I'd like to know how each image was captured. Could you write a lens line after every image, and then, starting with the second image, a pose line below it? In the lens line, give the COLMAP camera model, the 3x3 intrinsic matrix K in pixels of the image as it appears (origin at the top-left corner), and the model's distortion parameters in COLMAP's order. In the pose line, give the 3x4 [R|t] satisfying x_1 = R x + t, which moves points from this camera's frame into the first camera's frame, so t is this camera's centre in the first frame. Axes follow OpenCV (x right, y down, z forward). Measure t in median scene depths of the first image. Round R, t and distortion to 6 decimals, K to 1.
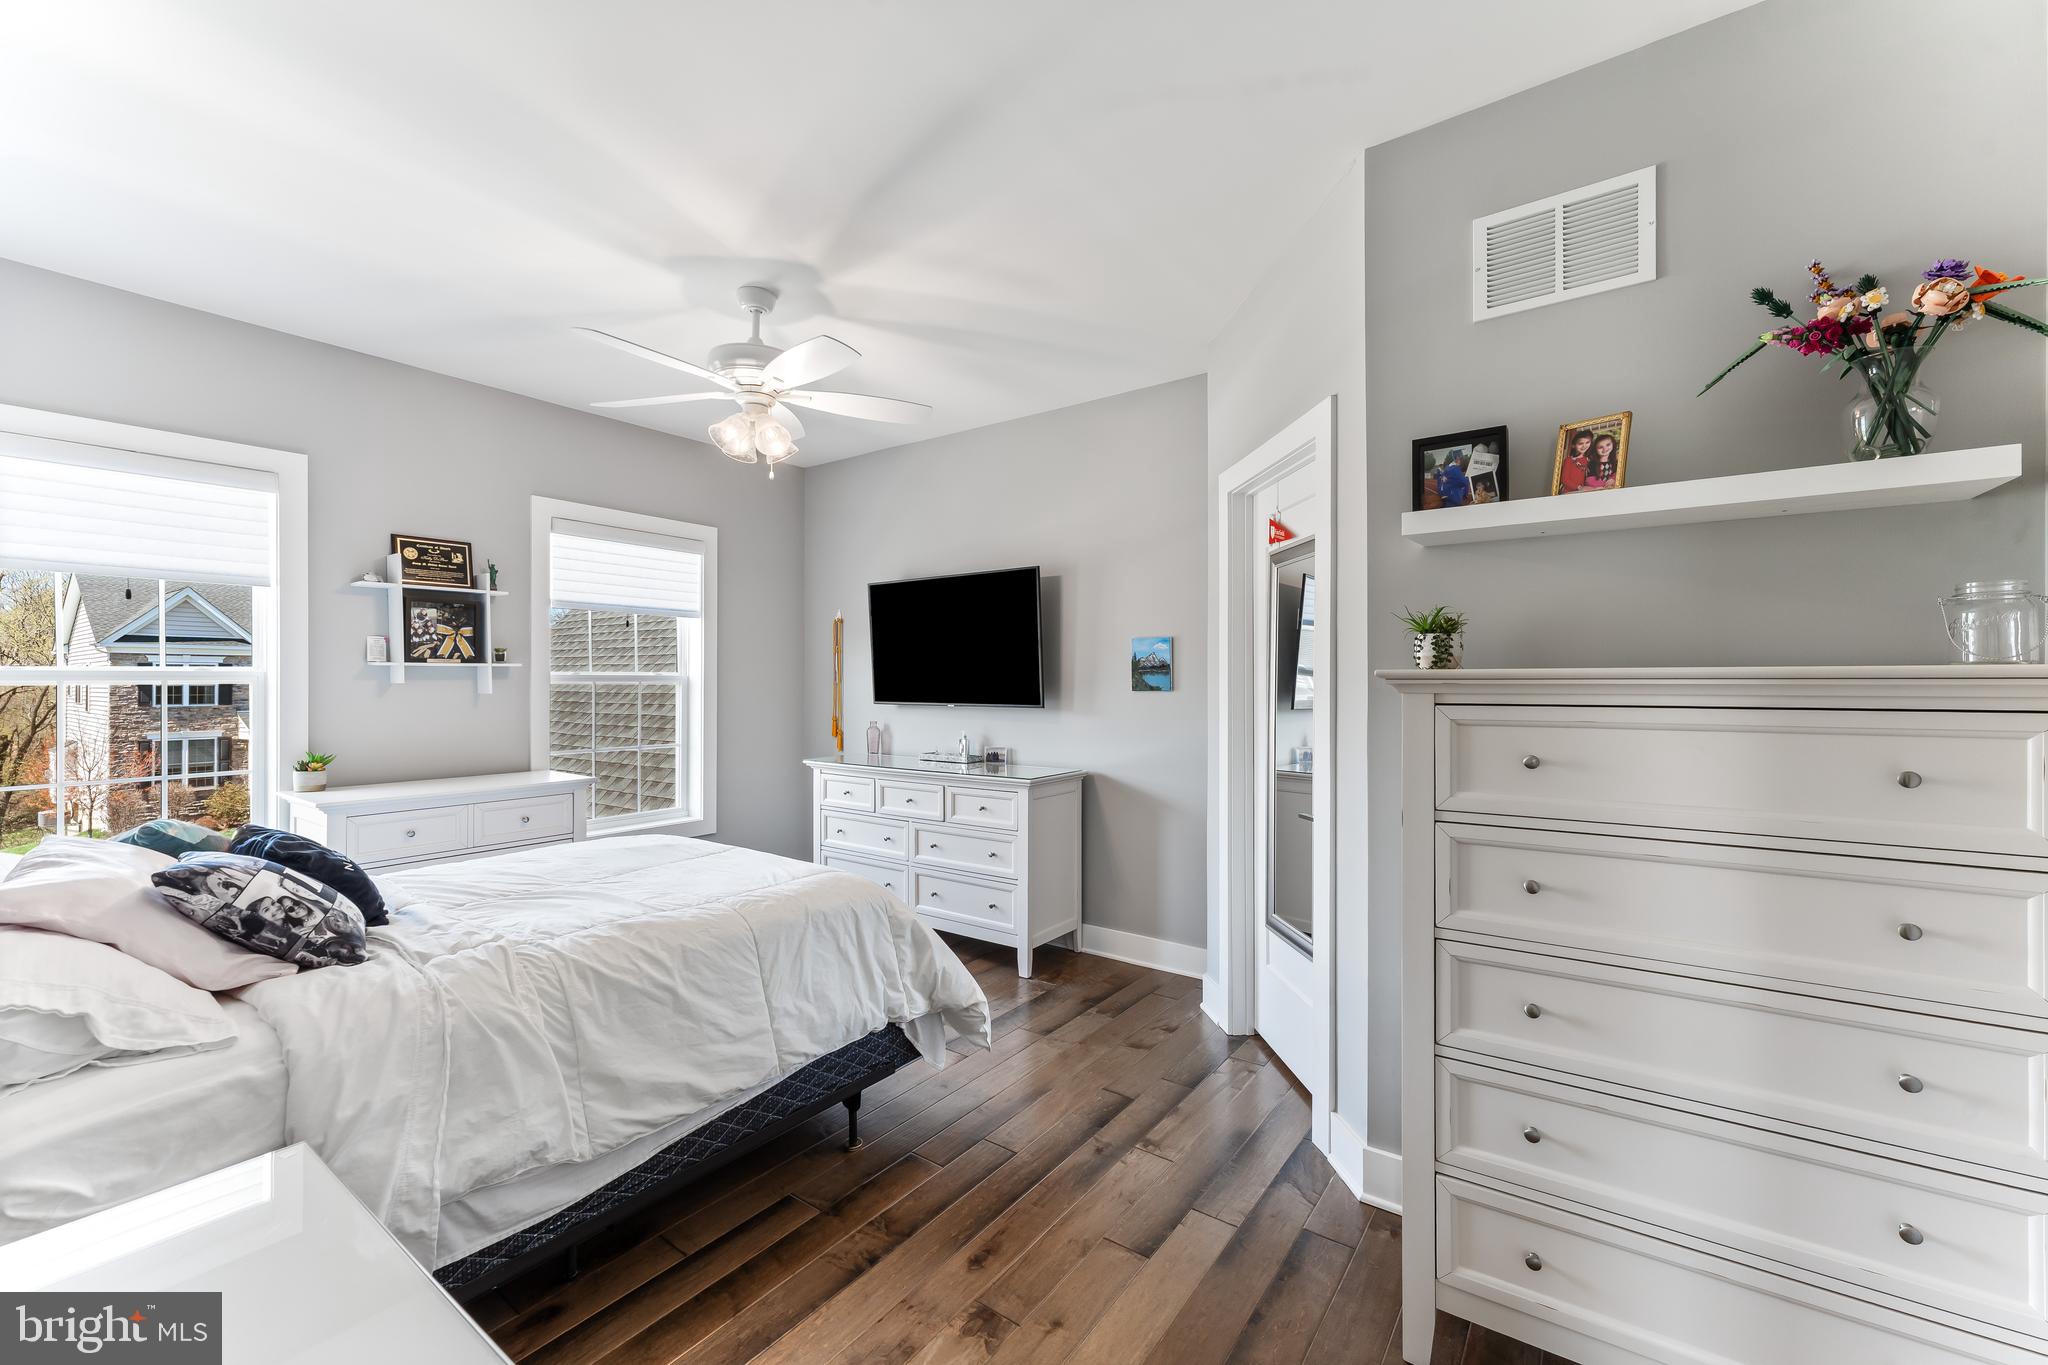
lens RADIAL K [[757.9, 0, 1024.0], [0, 757.9, 682.5], [0, 0, 1]] dist [0.000530, -0.000073]
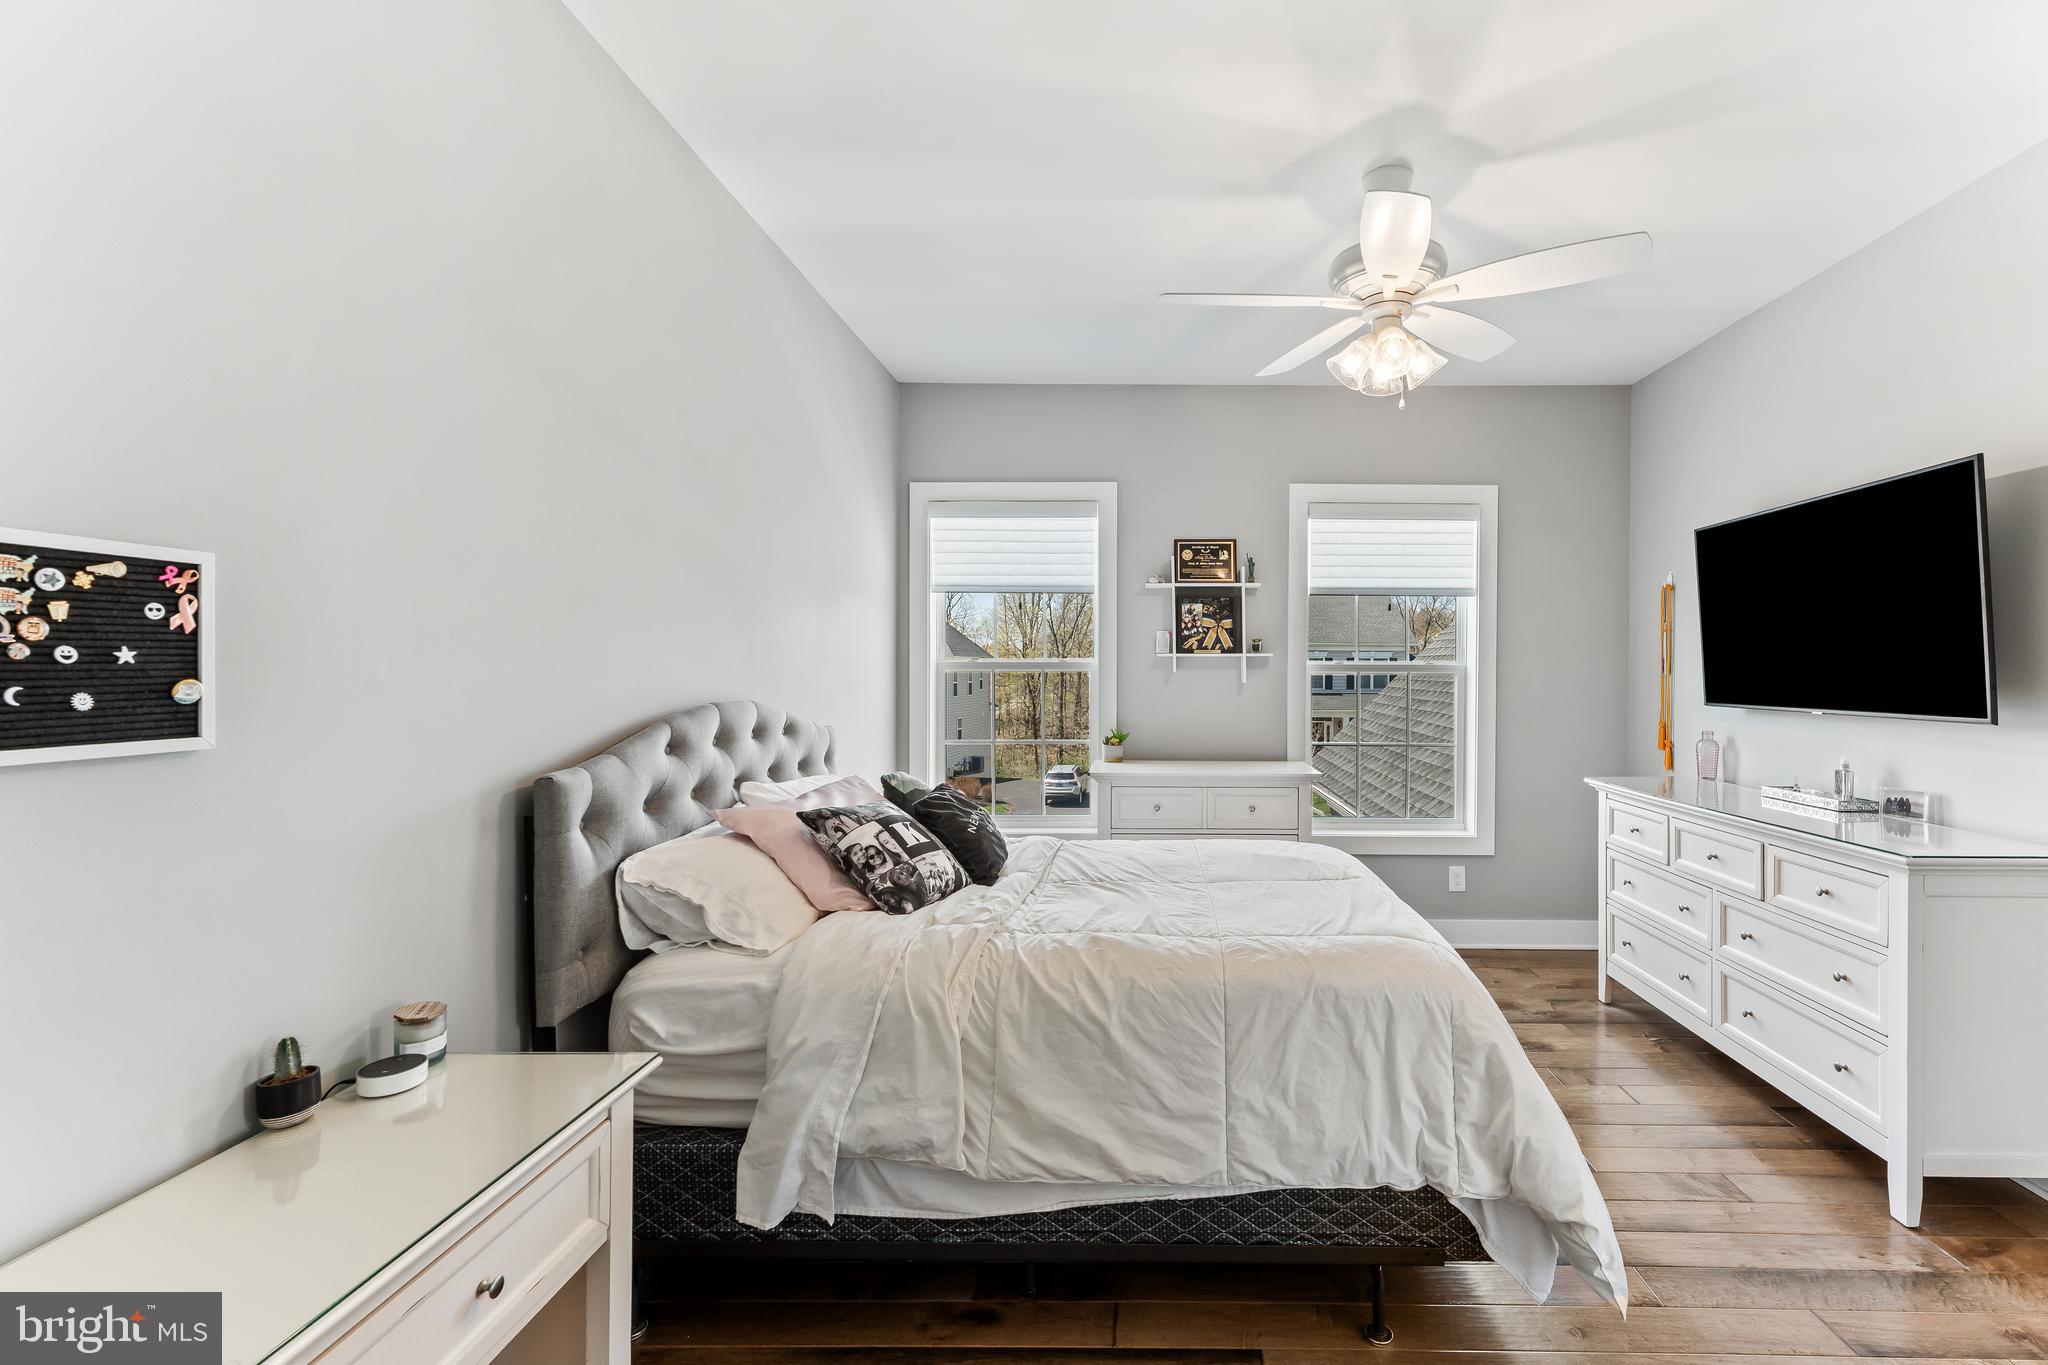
lens RADIAL K [[857.4, 0, 1025.0], [0, 857.4, 674.2], [0, 0, 1]] dist [0.003218, 0.000412]
pose [[0.614410, 0.006172, -0.788963, 0.131792], [-0.005096, 0.999980, 0.003854, 0.000074], [0.788971, 0.001653, 0.614429, 0.174439]]
